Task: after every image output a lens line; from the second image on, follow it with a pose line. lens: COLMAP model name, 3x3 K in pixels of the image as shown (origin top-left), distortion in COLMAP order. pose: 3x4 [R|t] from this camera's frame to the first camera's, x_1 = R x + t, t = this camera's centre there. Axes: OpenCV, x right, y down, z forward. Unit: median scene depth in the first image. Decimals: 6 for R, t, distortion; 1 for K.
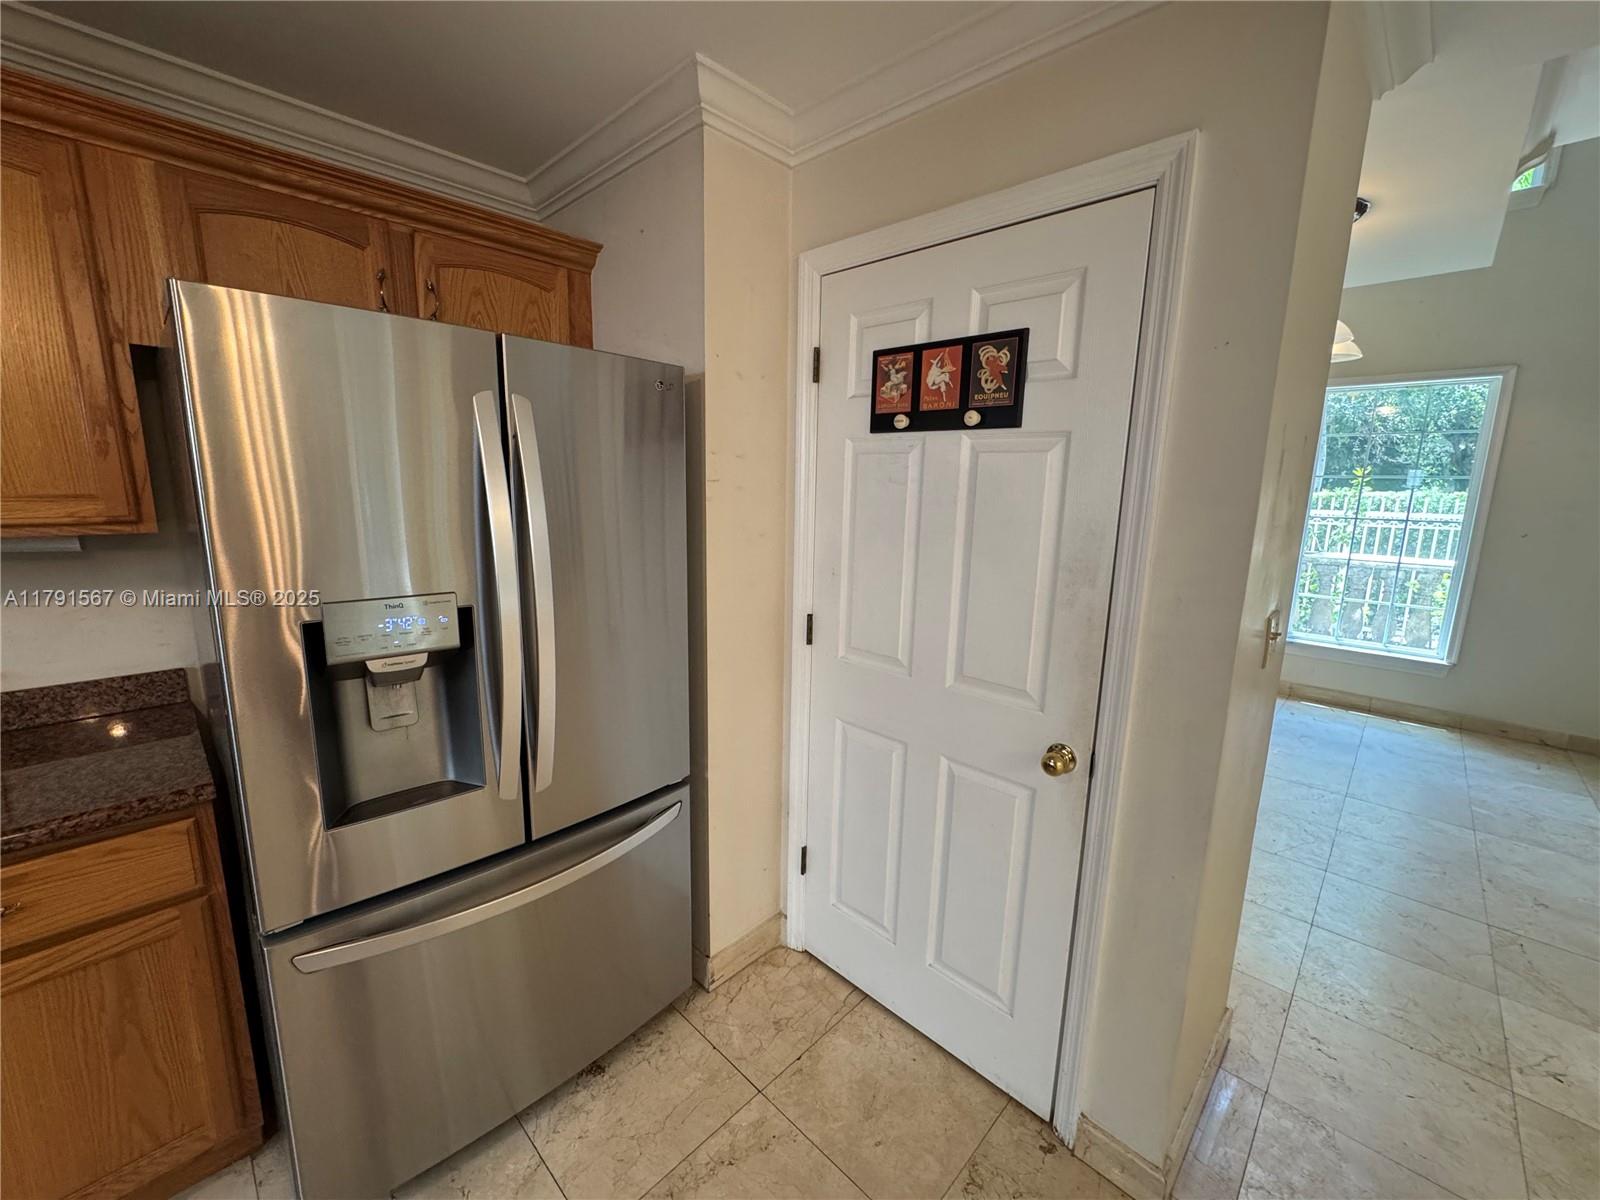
lens RADIAL K [[642.9, 0, 800.0], [0, 642.9, 600.0], [0, 0, 1]] dist [-0.003909, 0.000629]
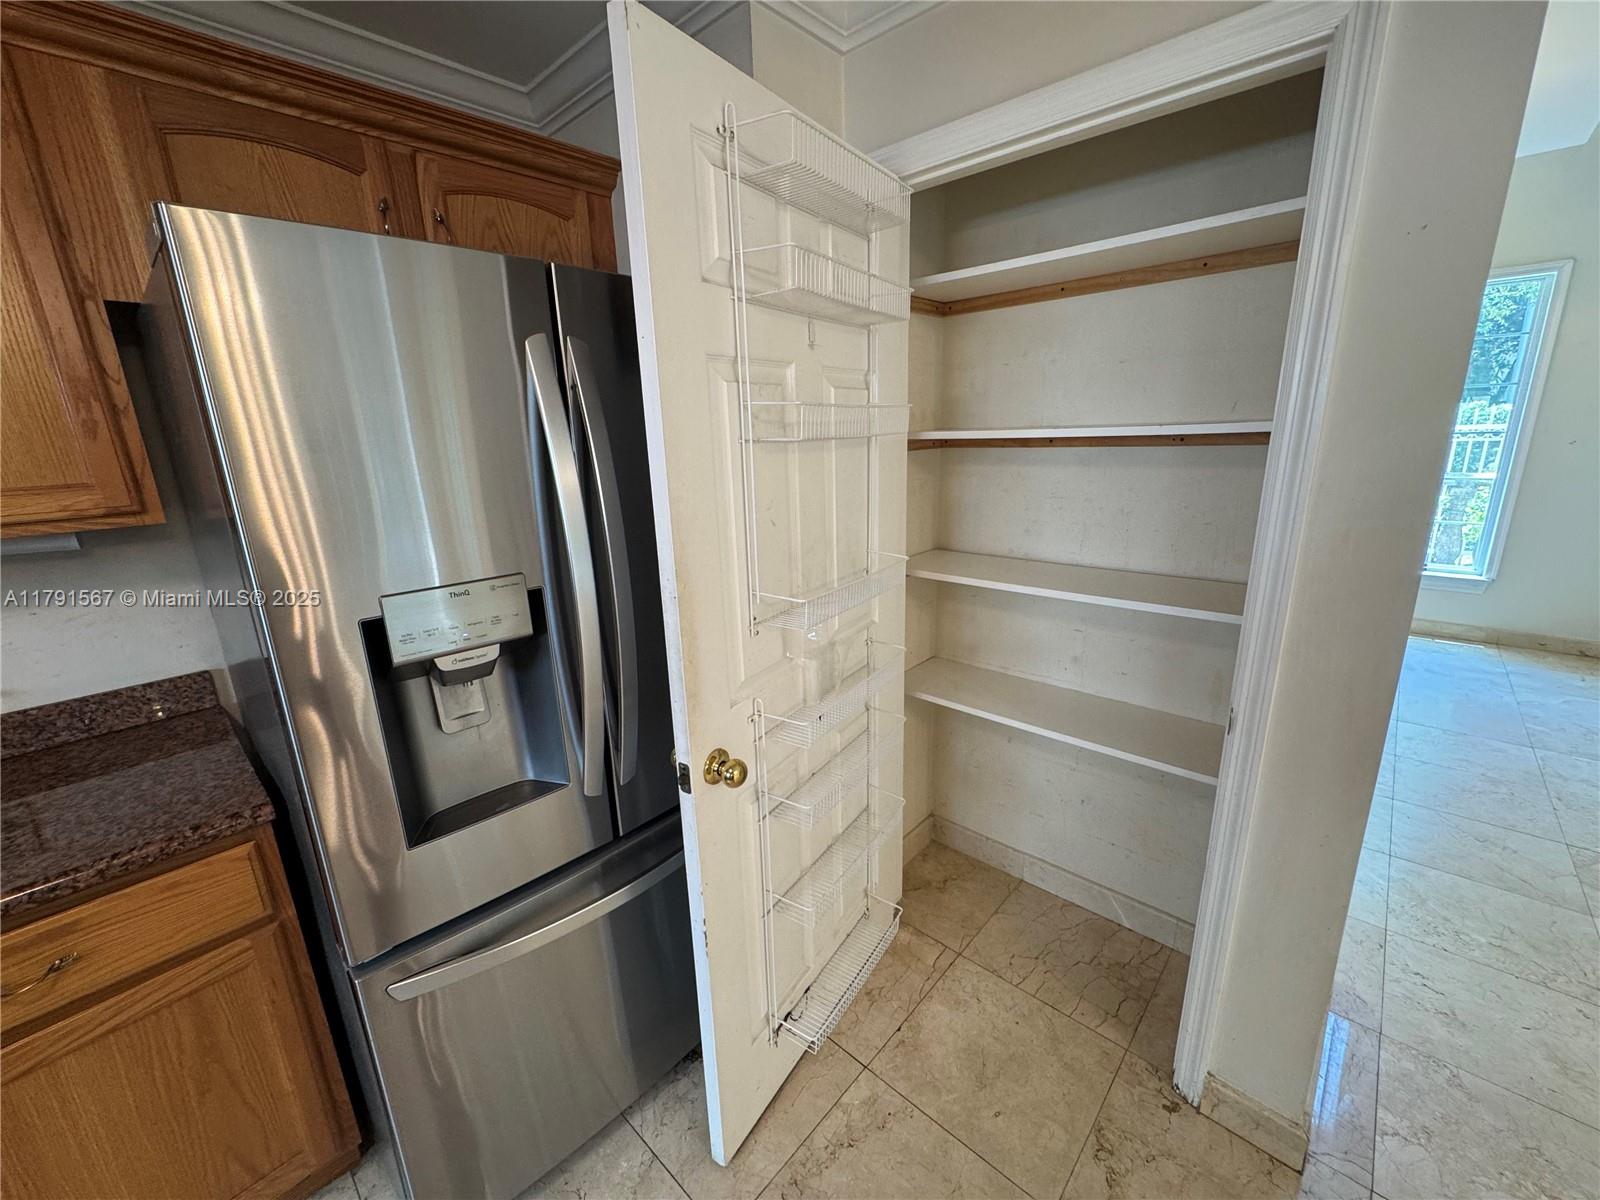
lens RADIAL K [[642.9, 0, 800.0], [0, 642.9, 600.0], [0, 0, 1]] dist [-0.003909, 0.000629]
pose [[0.998298, -0.057528, 0.009580, -0.145834], [0.056580, 0.995181, 0.080085, -0.020751], [-0.014141, -0.079407, 0.996742, 0.103188]]
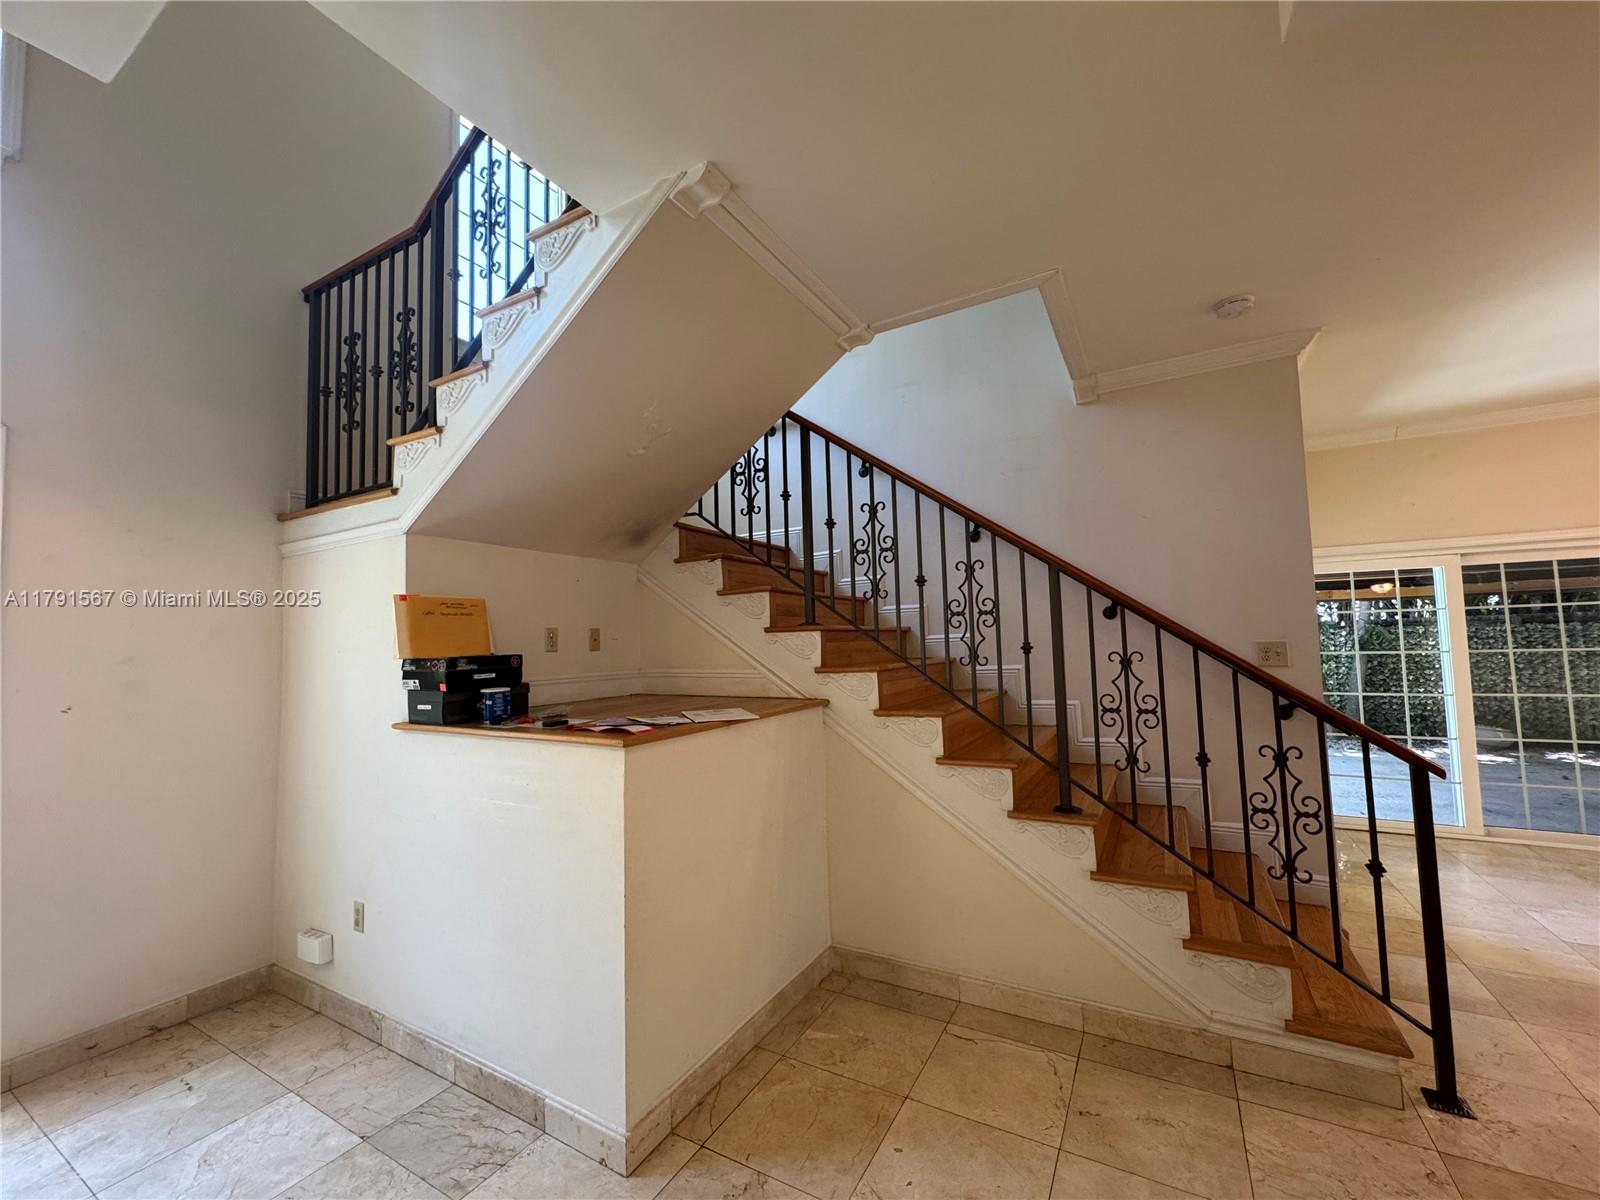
lens RADIAL K [[642.9, 0, 800.0], [0, 642.9, 600.0], [0, 0, 1]] dist [-0.003909, 0.000629]
pose [[-0.252262, 0.046525, 0.966540, 1.027055], [0.197740, 0.980245, 0.004424, -0.184824], [-0.947240, 0.192239, -0.256478, 1.314627]]
